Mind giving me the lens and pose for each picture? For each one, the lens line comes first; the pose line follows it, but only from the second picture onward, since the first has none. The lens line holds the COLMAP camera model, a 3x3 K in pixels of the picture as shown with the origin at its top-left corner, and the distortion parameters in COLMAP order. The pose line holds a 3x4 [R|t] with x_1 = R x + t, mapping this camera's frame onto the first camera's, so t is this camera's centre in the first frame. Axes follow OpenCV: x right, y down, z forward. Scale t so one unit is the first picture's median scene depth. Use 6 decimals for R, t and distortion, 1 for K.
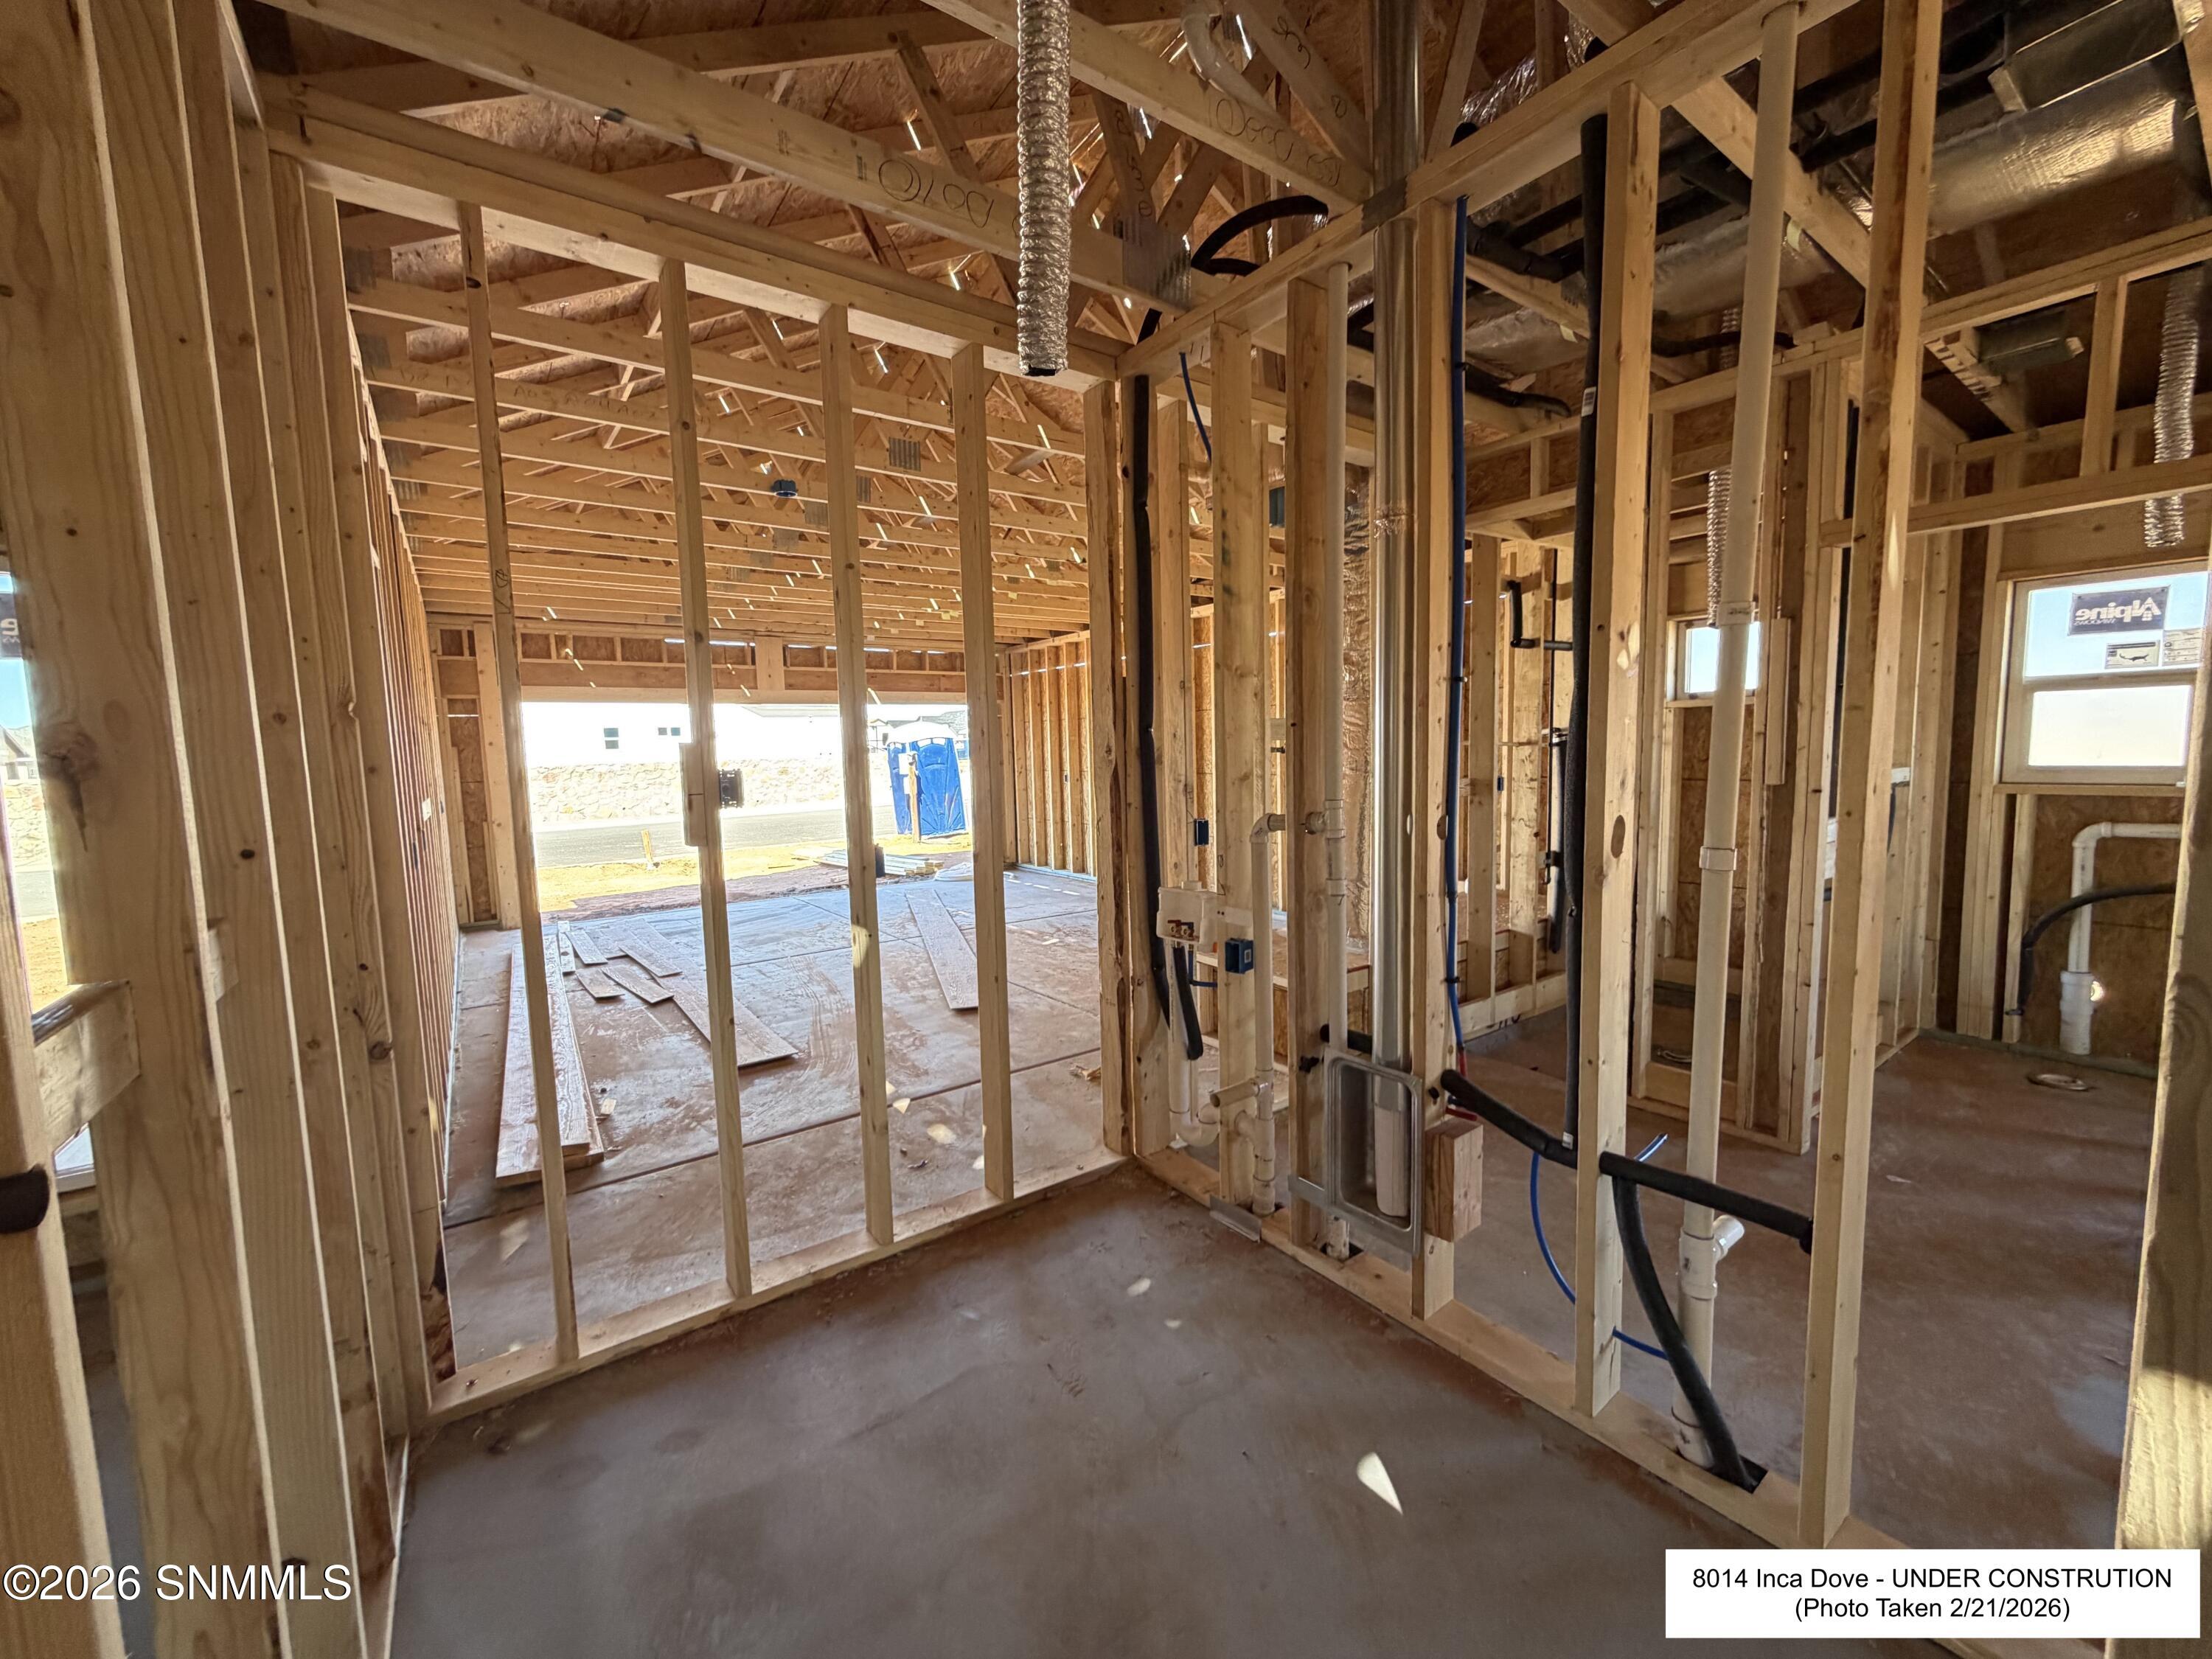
lens RADIAL K [[885.3, 0, 1113.8], [0, 885.3, 830.5], [0, 0, 1]] dist [0.003324, 0.000500]
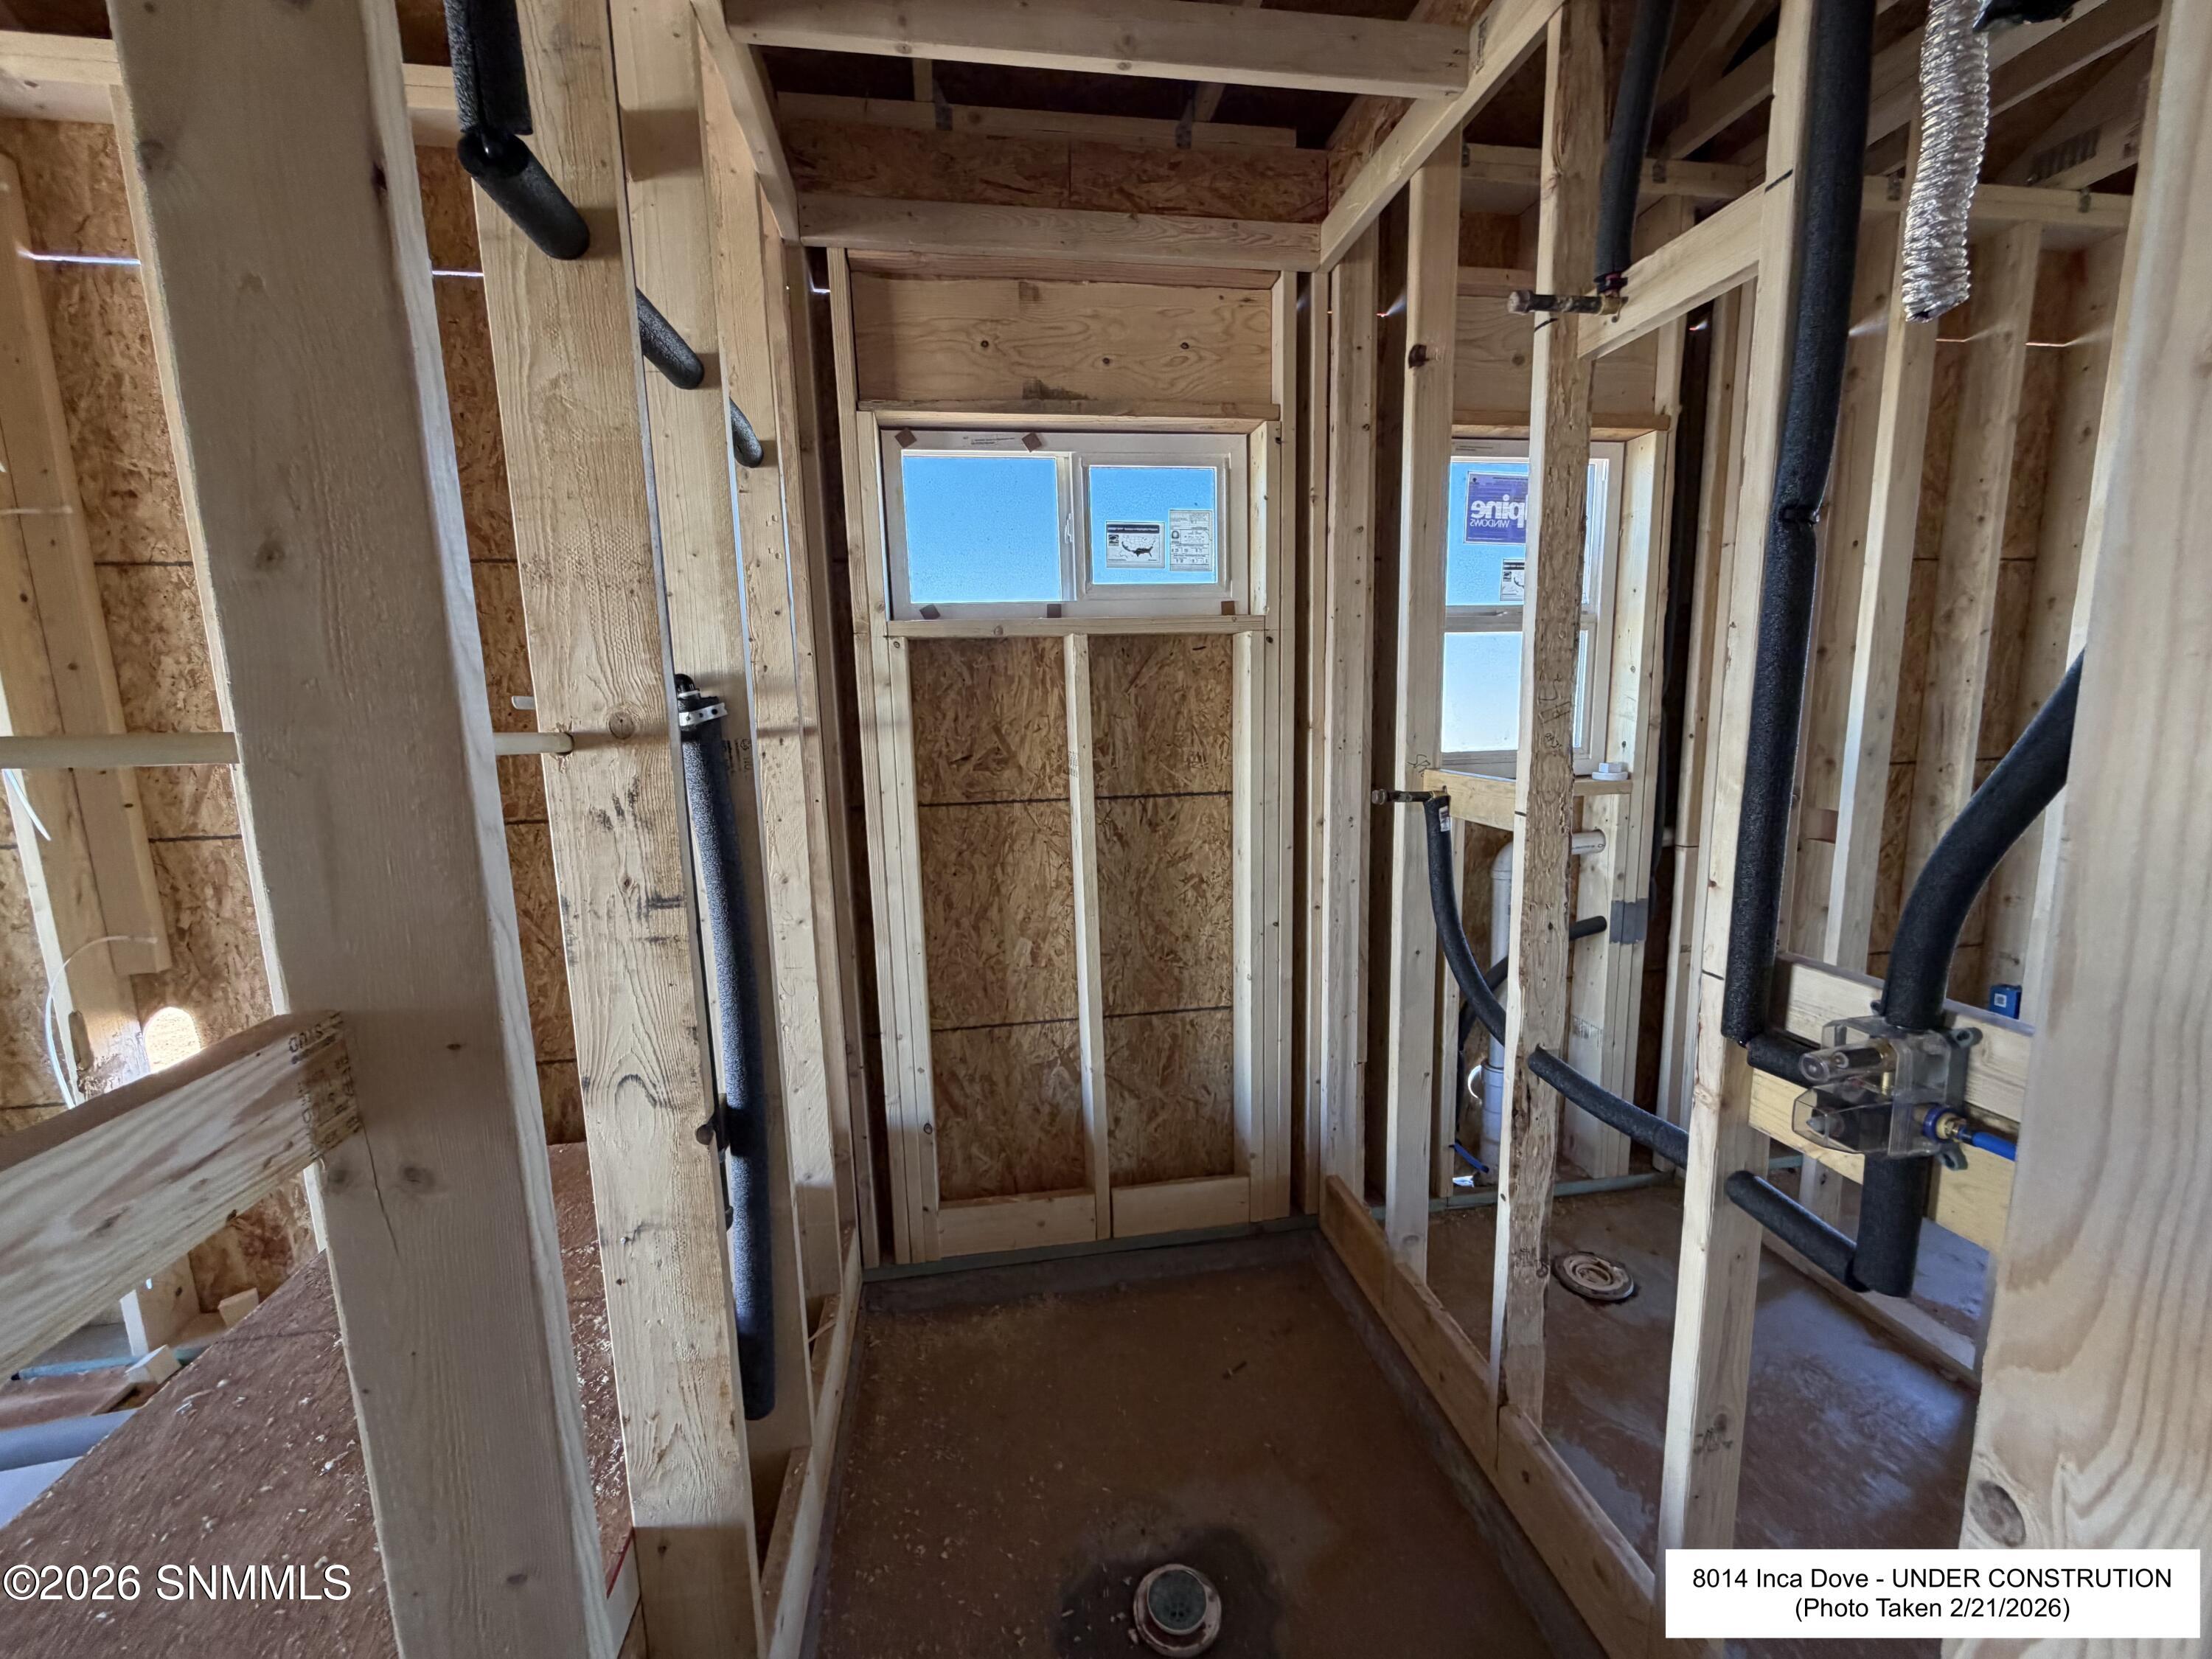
lens RADIAL K [[885.3, 0, 1117.3], [0, 885.3, 833.7], [0, 0, 1]] dist [0.003324, 0.000500]
pose [[0.444440, -0.126863, 0.886780, 0.197171], [0.099088, 0.990809, 0.092084, -0.049610], [-0.890312, 0.046944, 0.452926, 0.477427]]
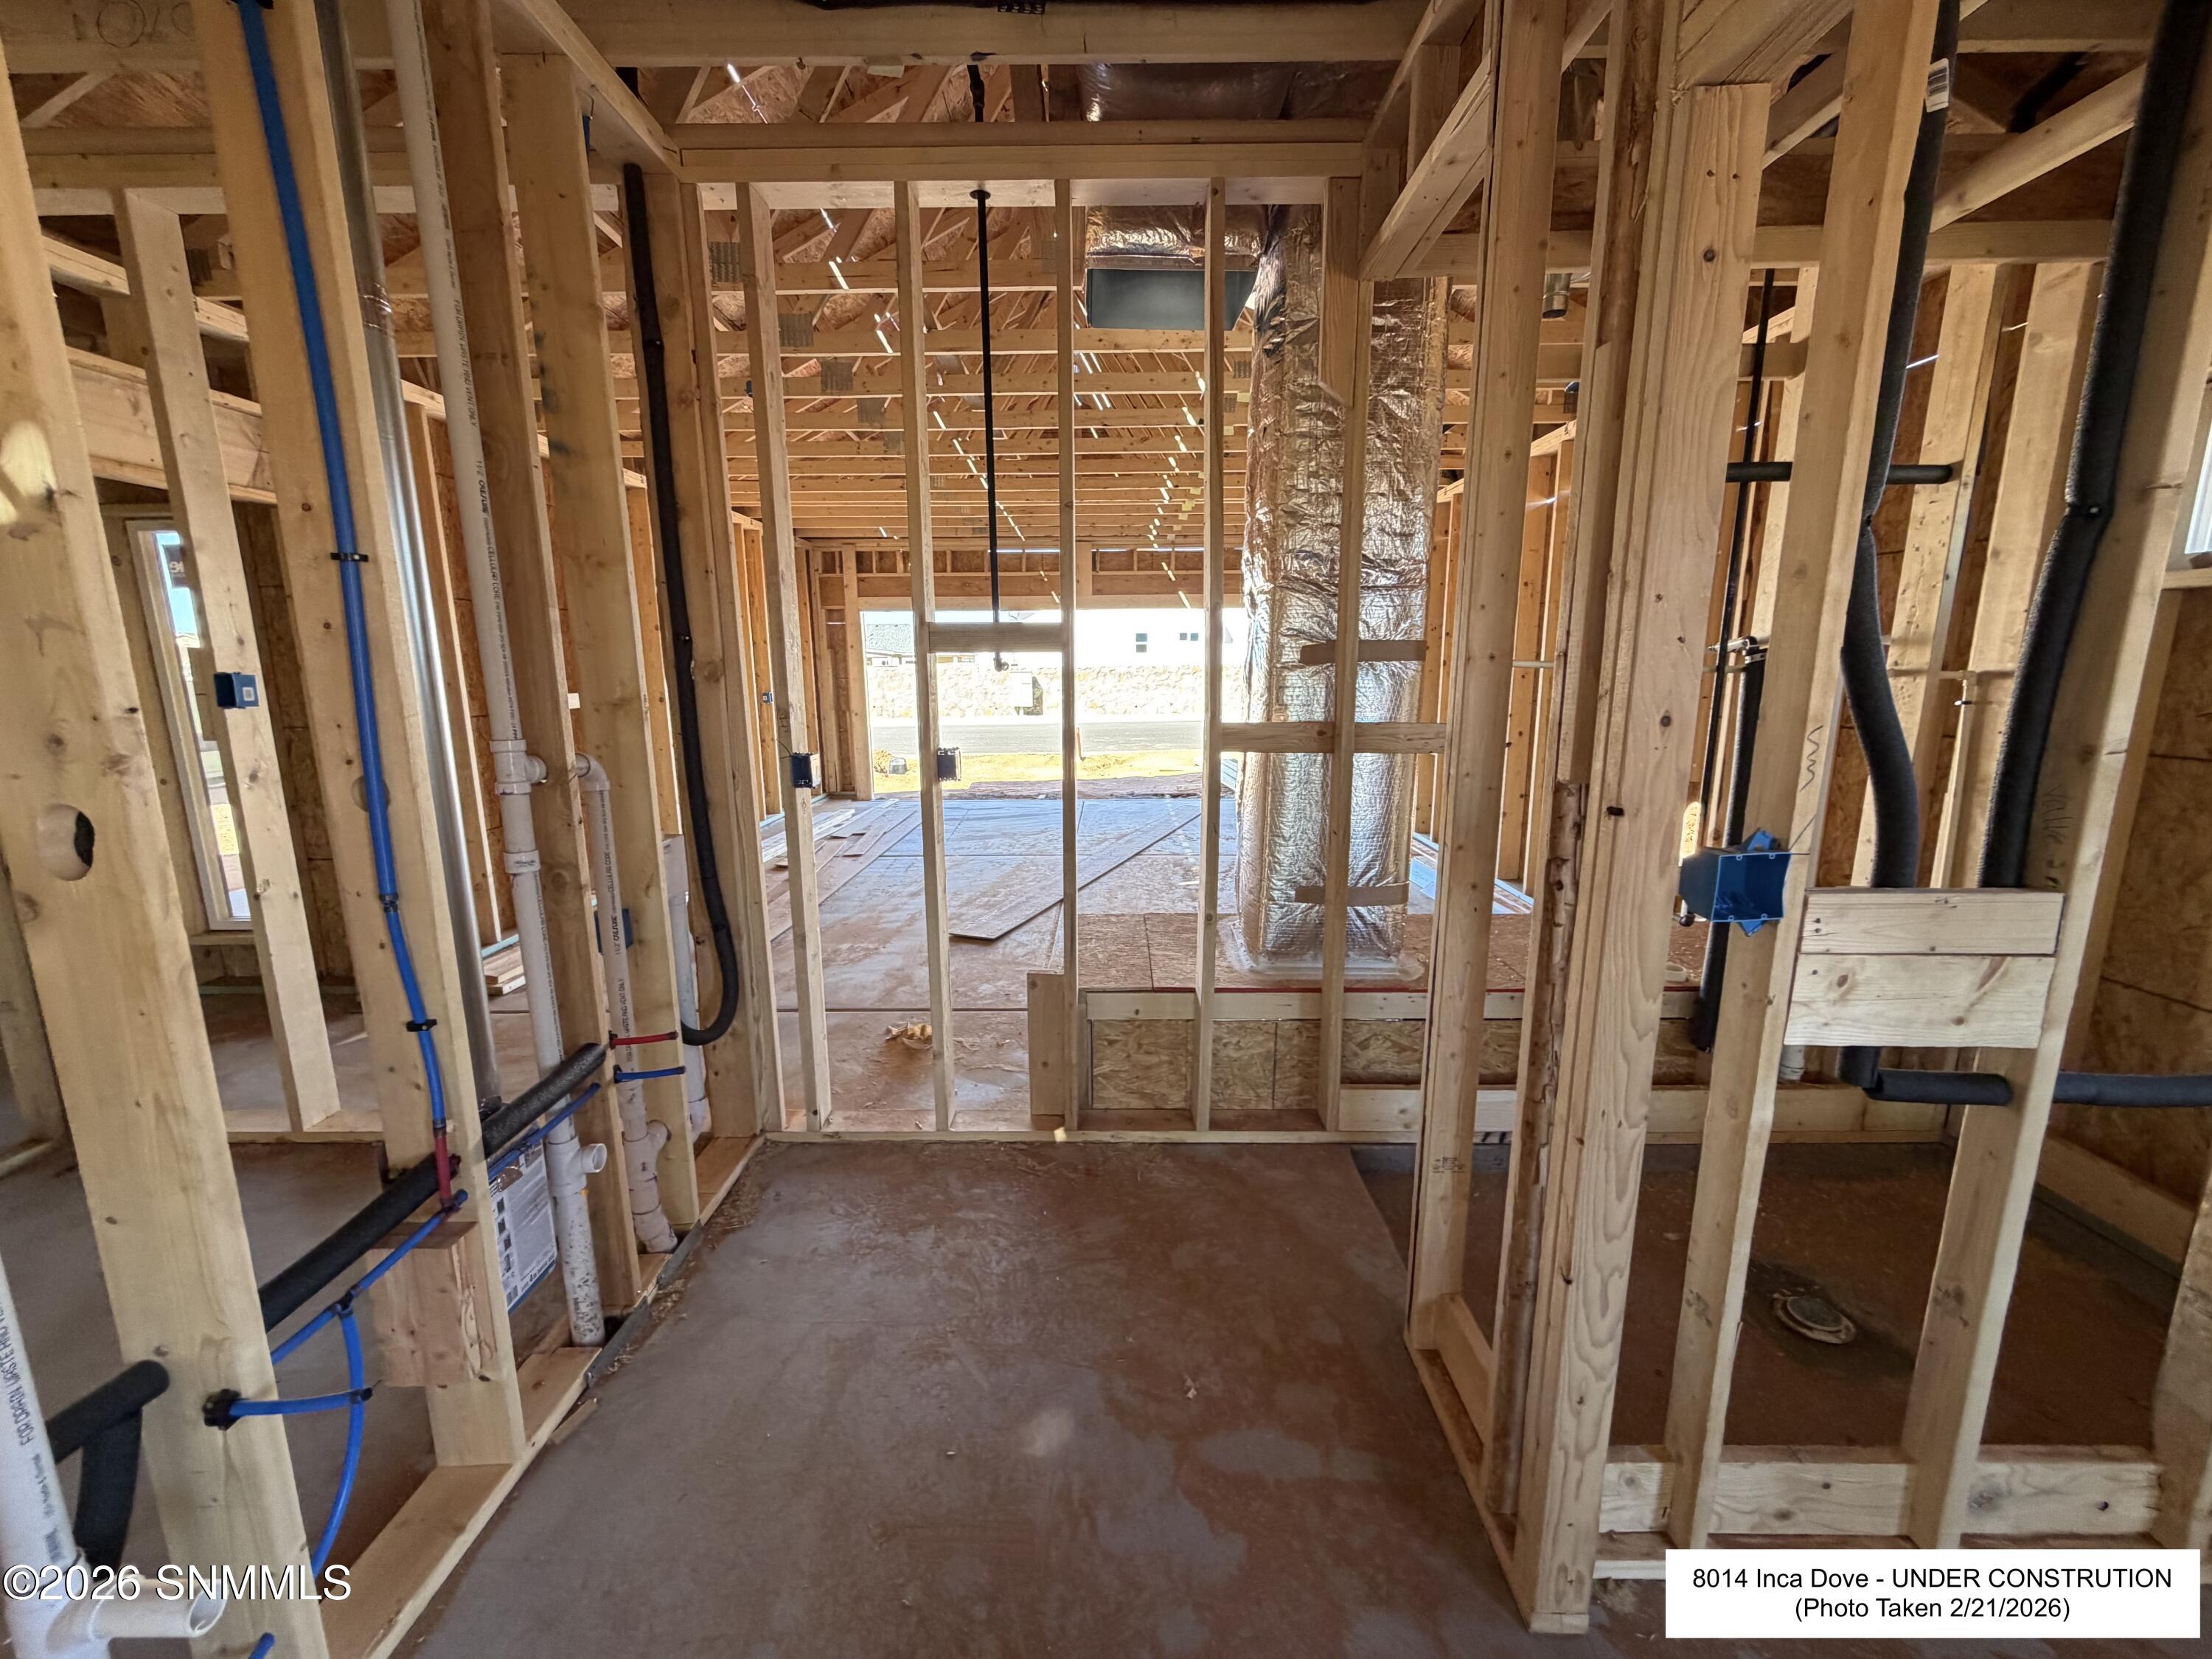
lens RADIAL K [[885.3, 0, 1101.8], [0, 885.3, 829.9], [0, 0, 1]] dist [0.003324, 0.000500]
pose [[0.801867, 0.130378, -0.583104, 0.323860], [-0.069423, 0.989623, 0.125804, -0.026671], [0.593455, -0.060397, 0.802598, 0.219997]]
